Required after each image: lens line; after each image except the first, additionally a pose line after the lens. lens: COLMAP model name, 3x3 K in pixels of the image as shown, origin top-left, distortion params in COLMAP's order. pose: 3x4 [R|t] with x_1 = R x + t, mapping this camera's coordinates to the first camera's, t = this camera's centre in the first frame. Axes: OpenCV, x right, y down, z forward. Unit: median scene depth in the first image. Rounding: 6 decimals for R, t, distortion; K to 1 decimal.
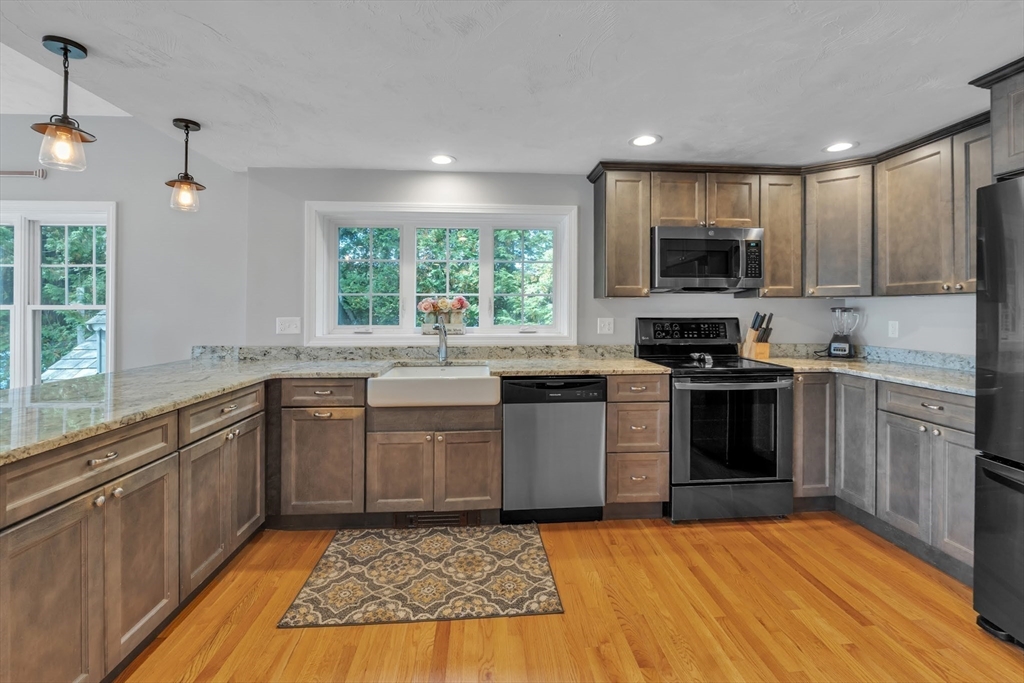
lens RADIAL K [[442.3, 0, 516.6], [0, 442.3, 309.4], [0, 0, 1]] dist [-0.010888, 0.000548]
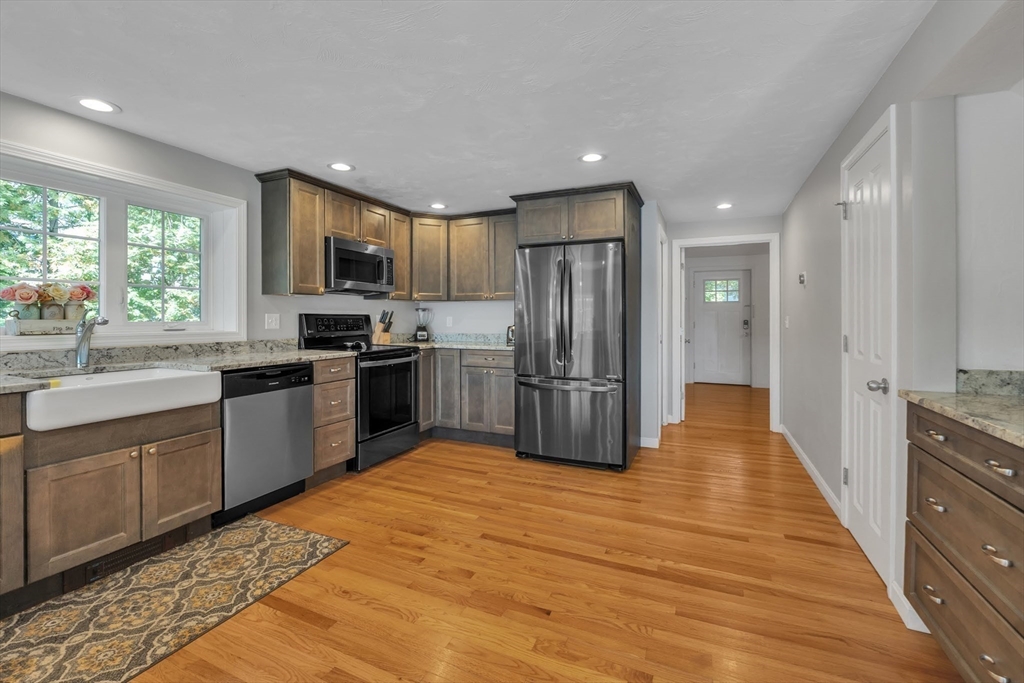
lens RADIAL K [[442.3, 0, 509.7], [0, 442.3, 321.2], [0, 0, 1]] dist [-0.010888, 0.000548]
pose [[0.482328, -0.005050, 0.875976, -0.561916], [-0.001081, 0.999979, 0.006360, 0.037384], [-0.875990, -0.004014, 0.482313, -0.000681]]
